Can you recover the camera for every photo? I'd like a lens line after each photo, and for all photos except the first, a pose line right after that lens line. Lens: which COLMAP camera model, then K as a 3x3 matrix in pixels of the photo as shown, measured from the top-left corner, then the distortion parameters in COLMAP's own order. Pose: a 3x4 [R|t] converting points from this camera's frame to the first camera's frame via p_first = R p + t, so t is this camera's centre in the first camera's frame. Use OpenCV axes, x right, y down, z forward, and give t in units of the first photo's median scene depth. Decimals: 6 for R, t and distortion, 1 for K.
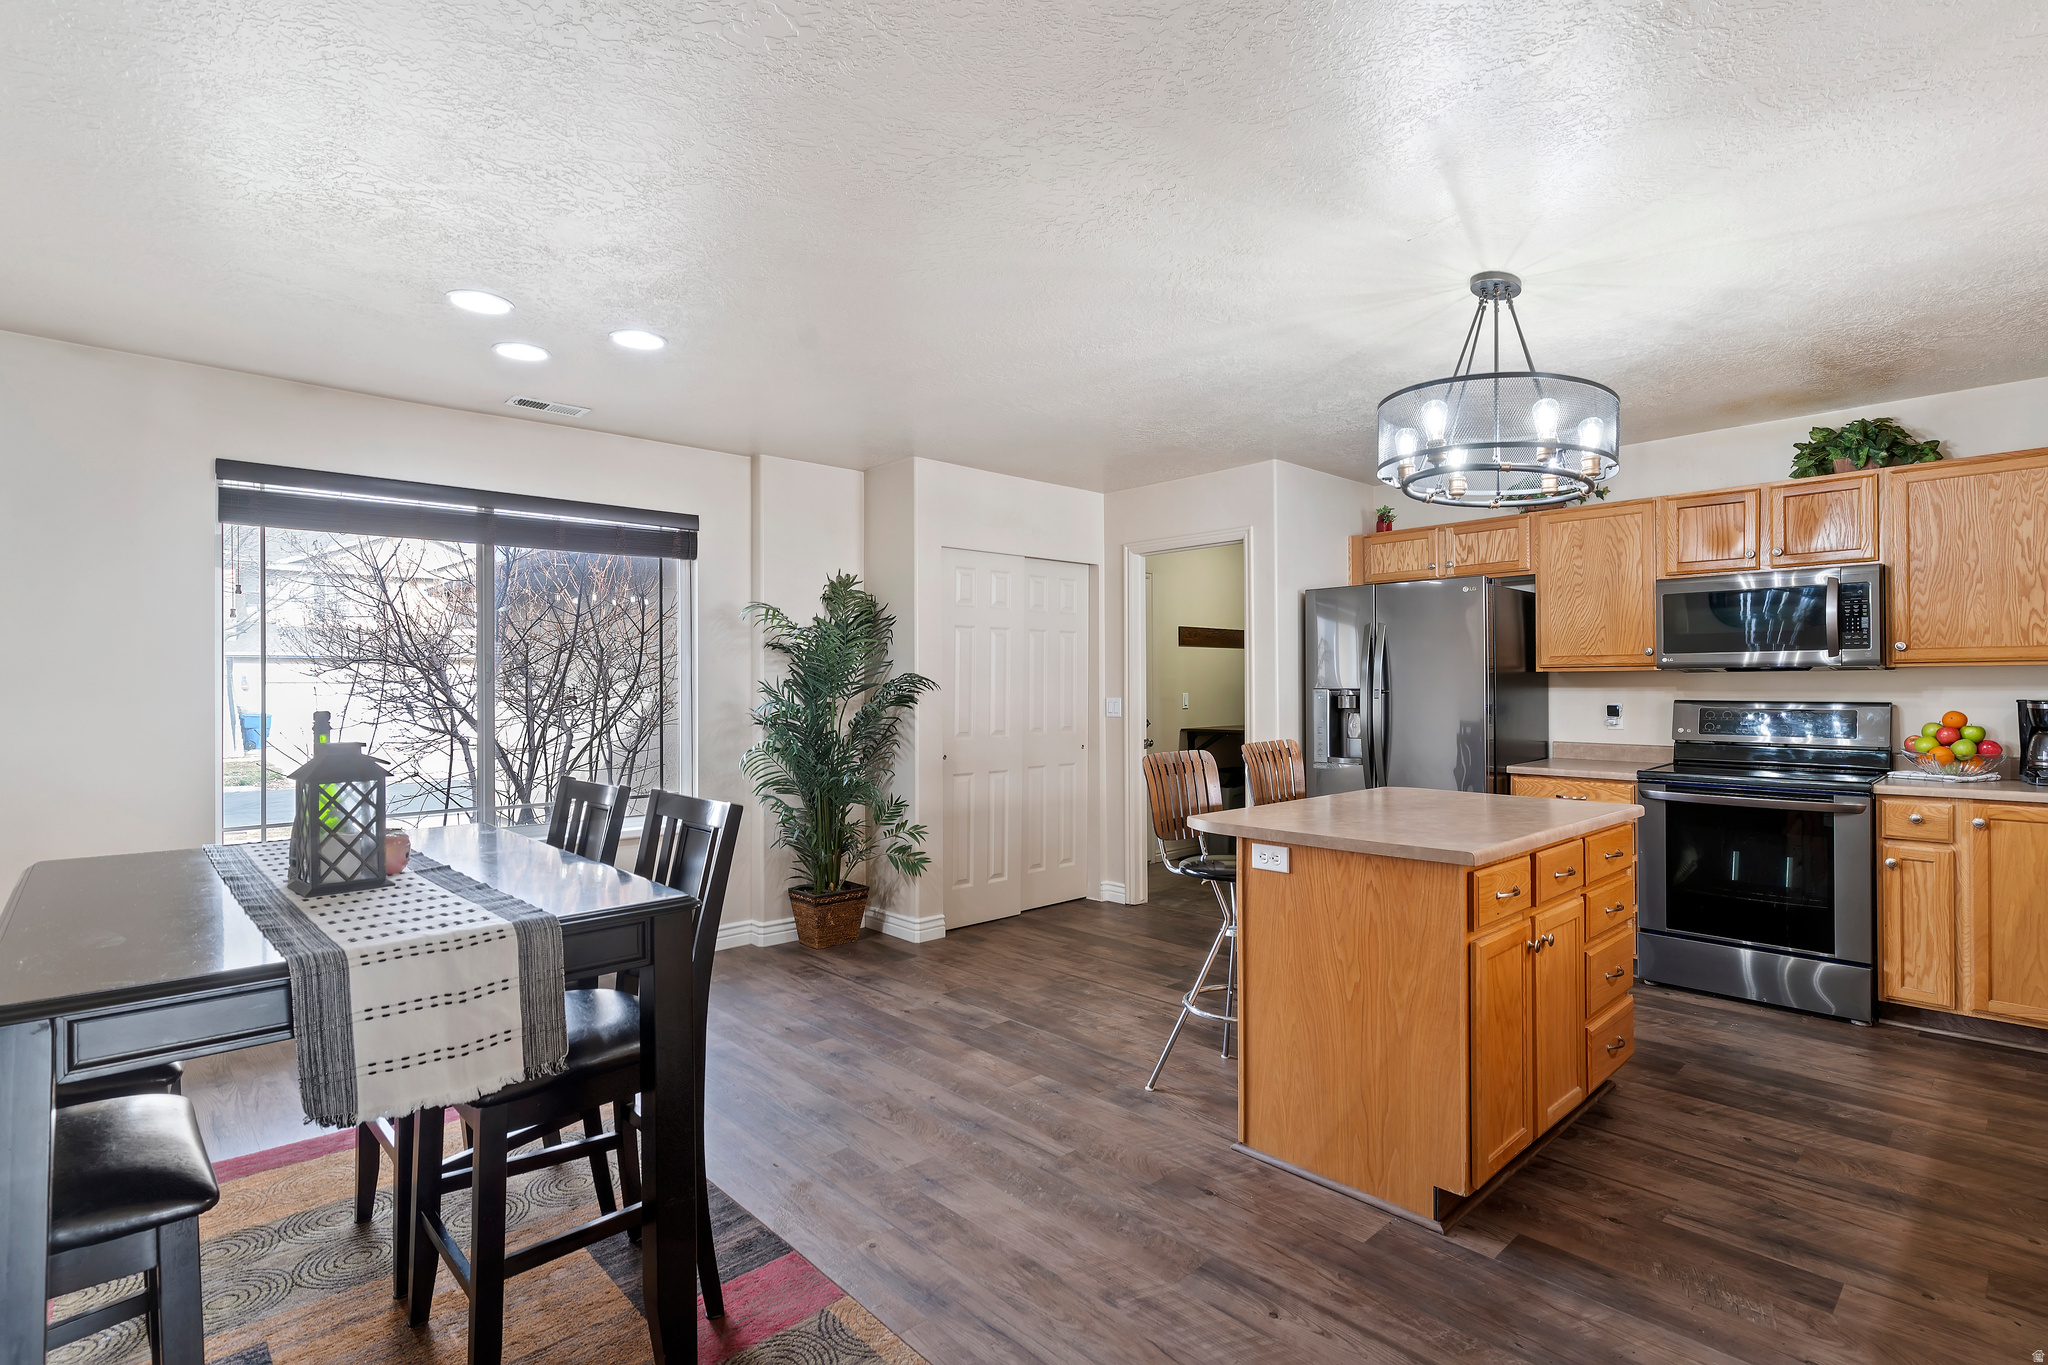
lens RADIAL K [[980.8, 0, 1020.8], [0, 980.8, 681.7], [0, 0, 1]] dist [0.002992, -0.001725]
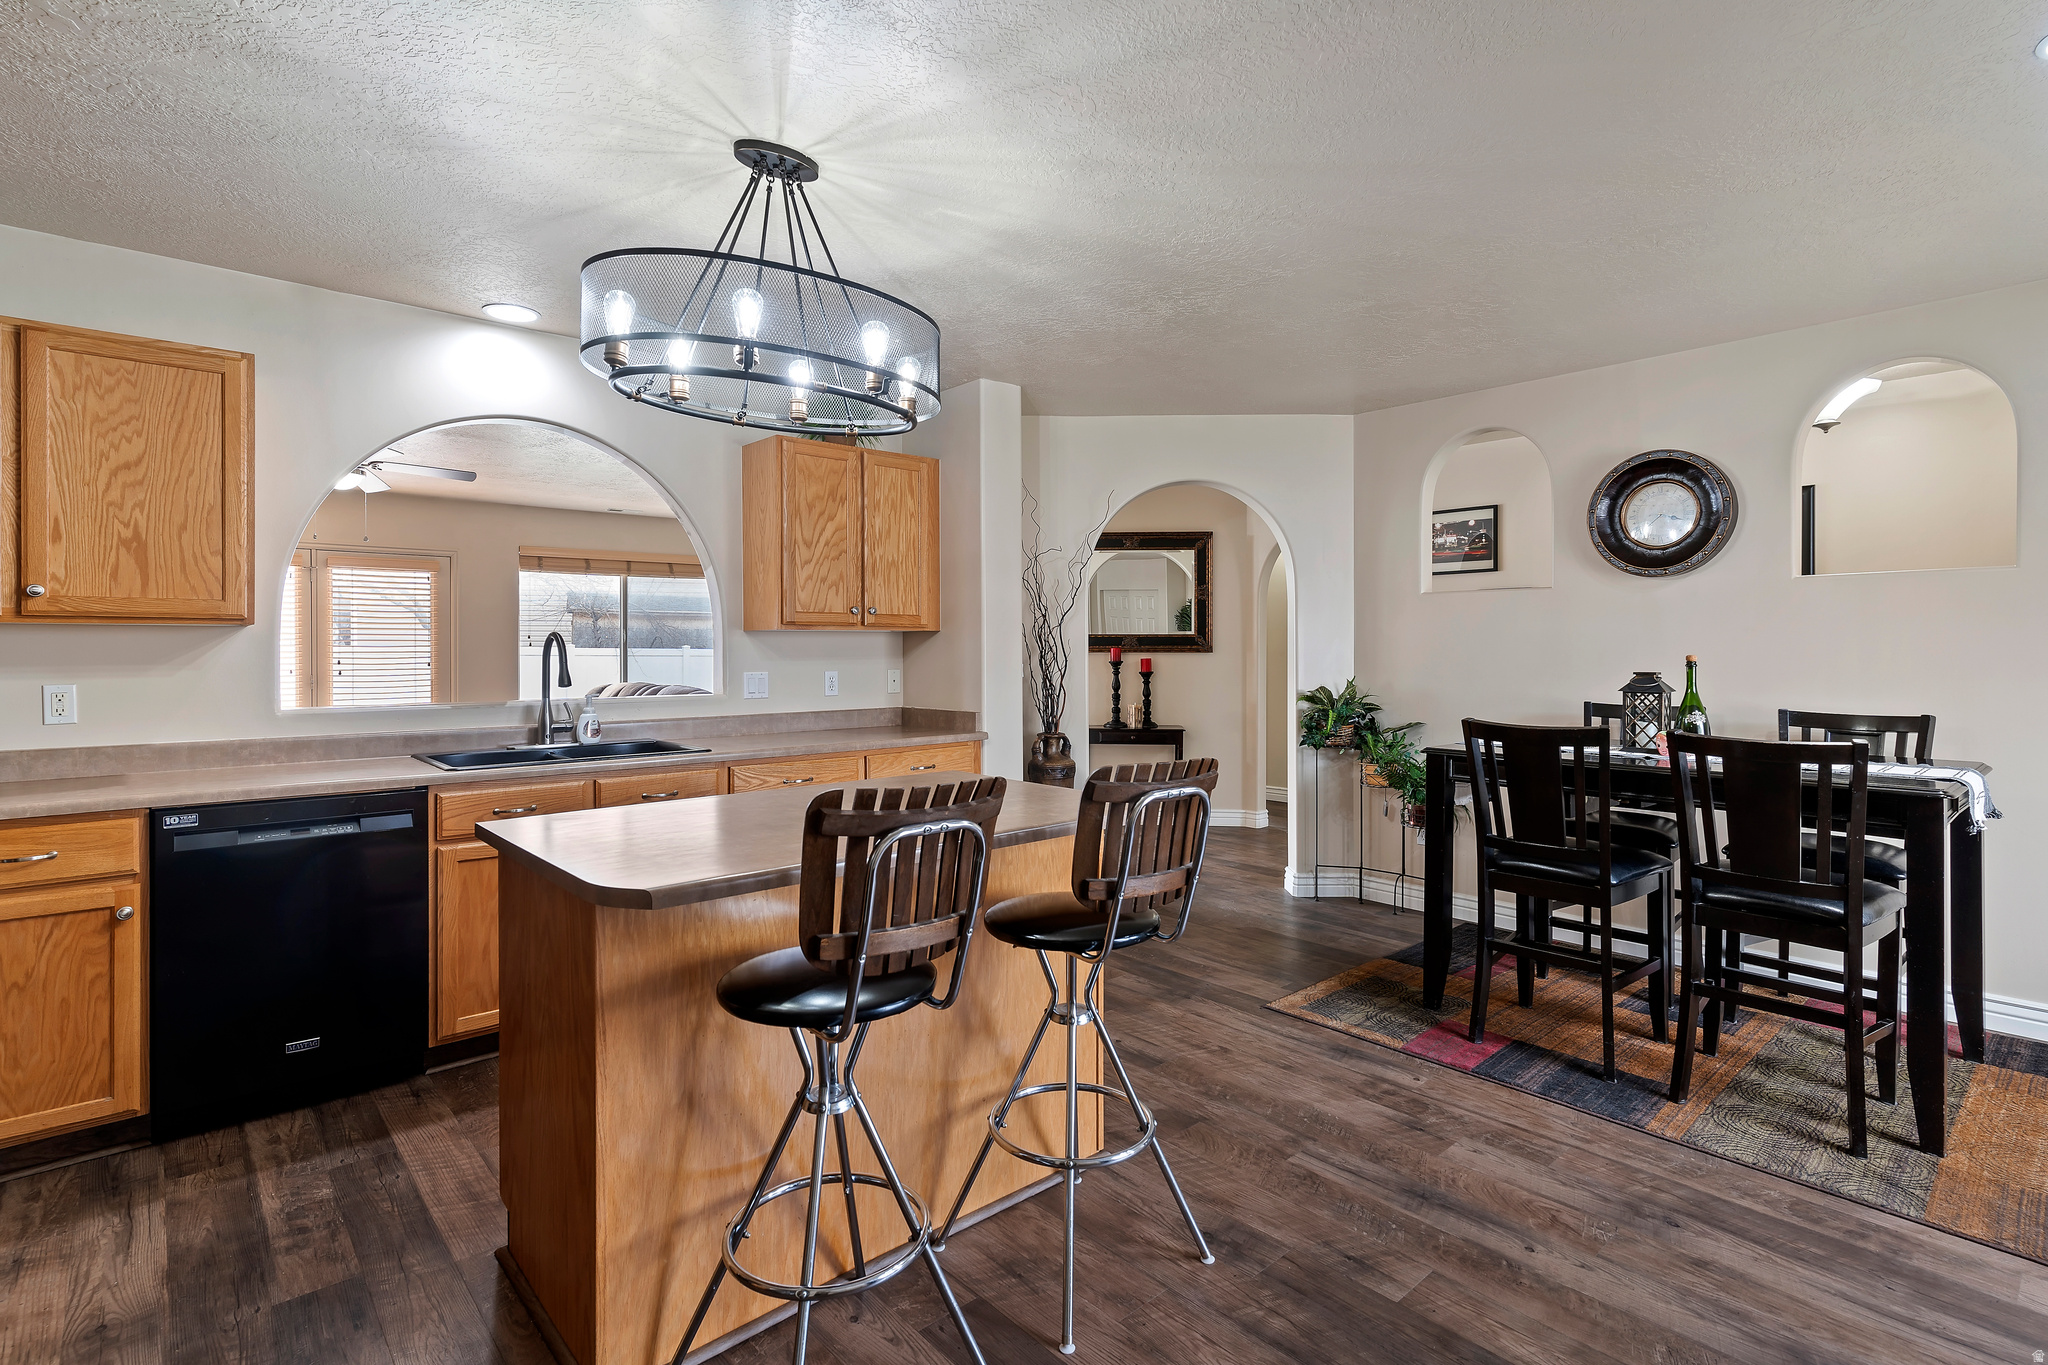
lens RADIAL K [[980.8, 0, 1016.5], [0, 980.8, 658.6], [0, 0, 1]] dist [0.002992, -0.001725]
pose [[-0.999519, 0.006181, 0.030377, 0.194554], [0.006393, 0.999956, 0.006891, 0.008243], [-0.030333, 0.007082, -0.999515, 1.360489]]
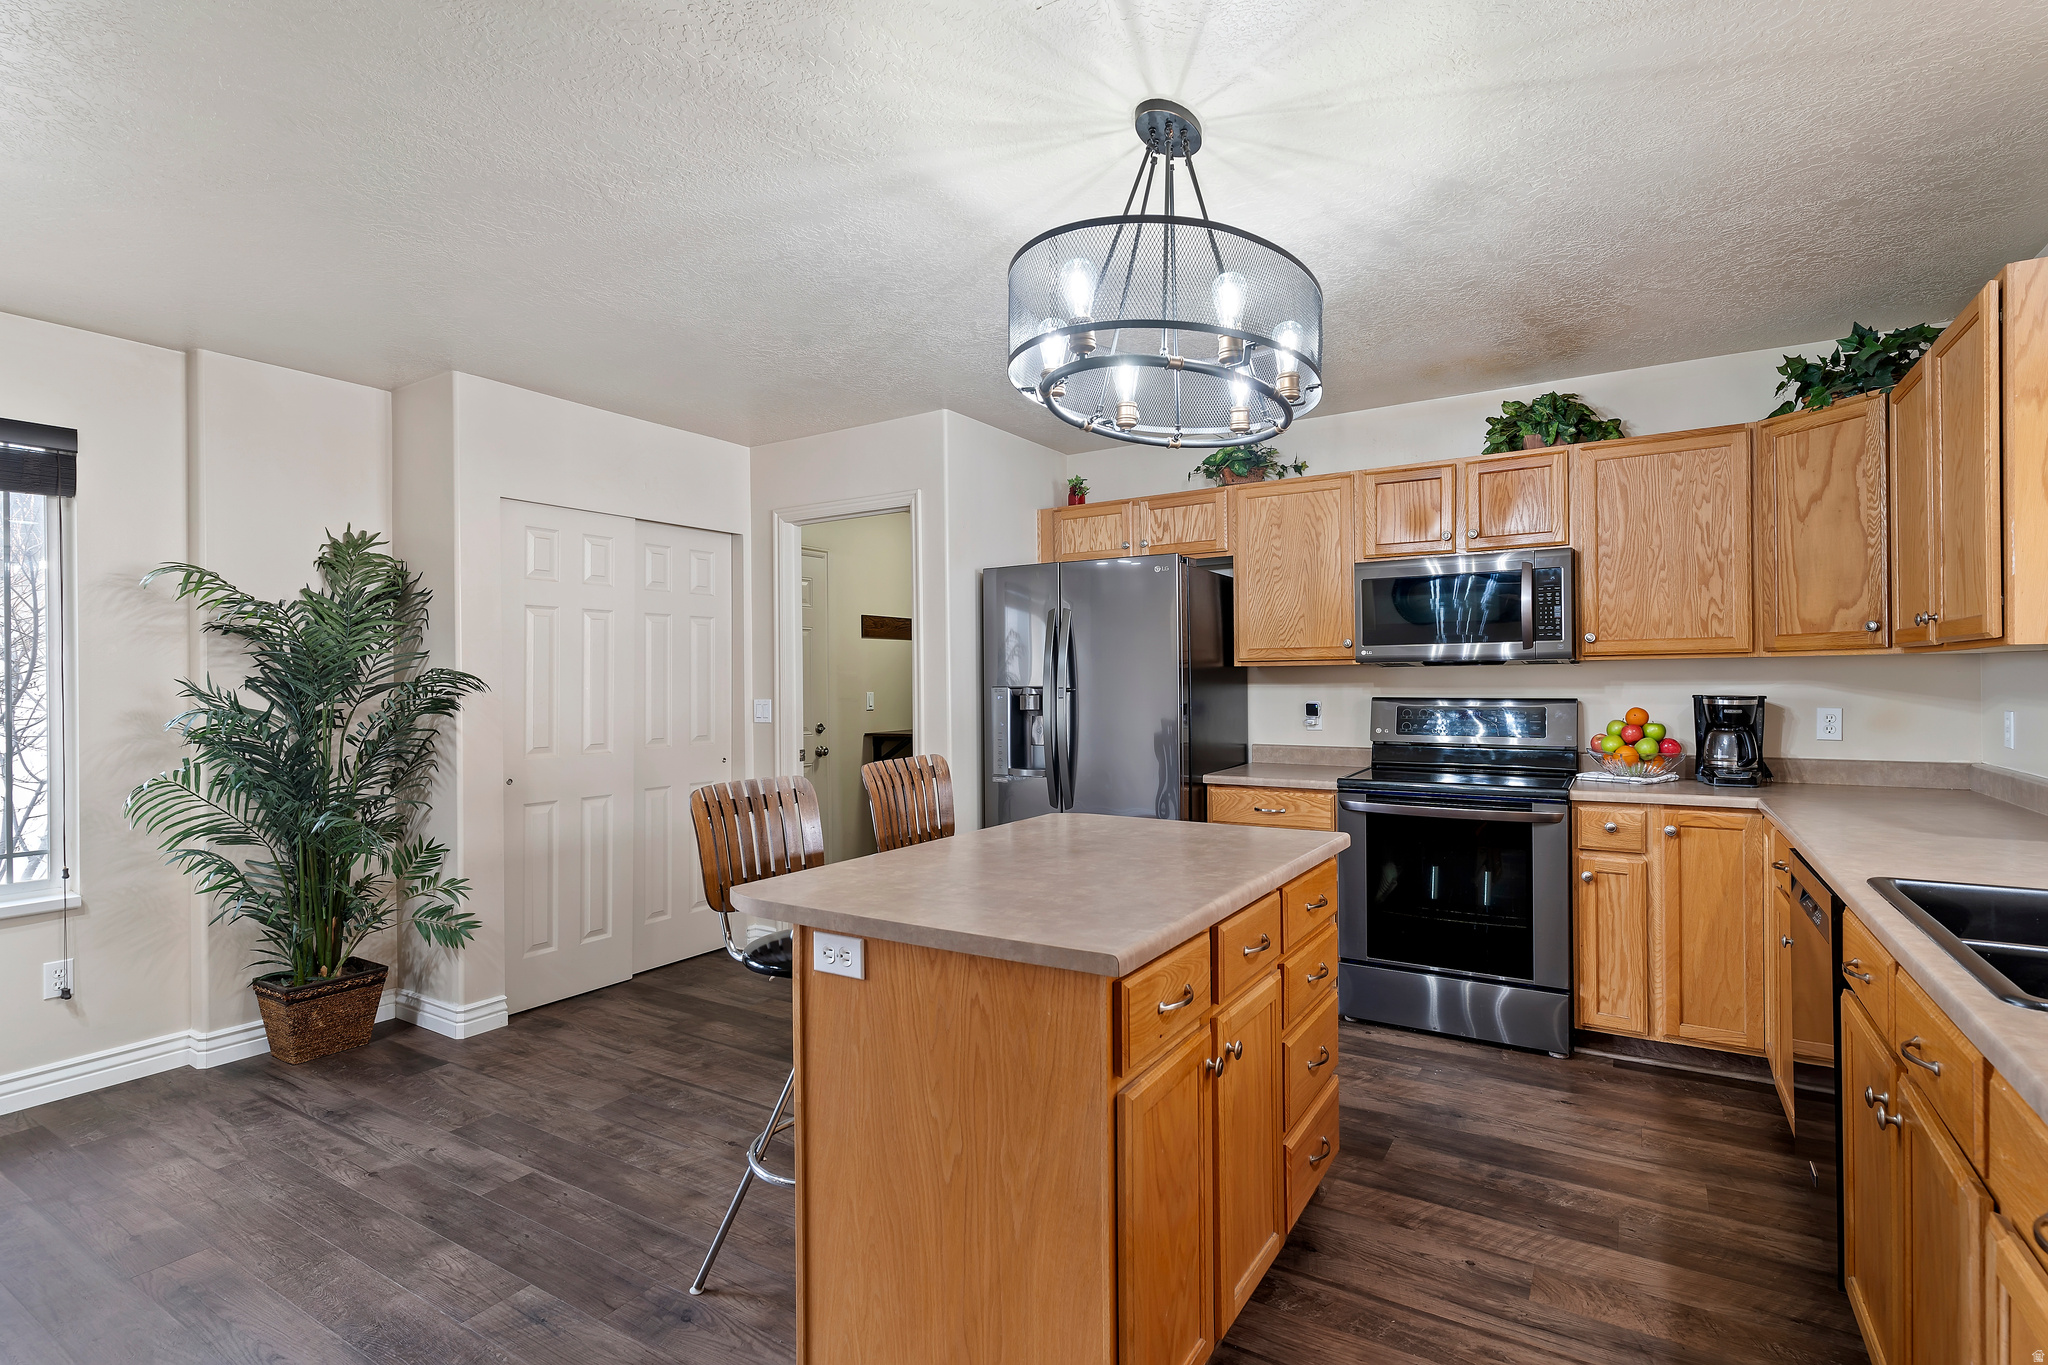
lens RADIAL K [[980.8, 0, 1022.3], [0, 980.8, 680.3], [0, 0, 1]] dist [0.002992, -0.001725]
pose [[0.966470, -0.003630, 0.256755, 0.144394], [0.003278, 0.999993, 0.001797, 0.000265], [-0.256760, -0.000895, 0.966475, 0.247069]]
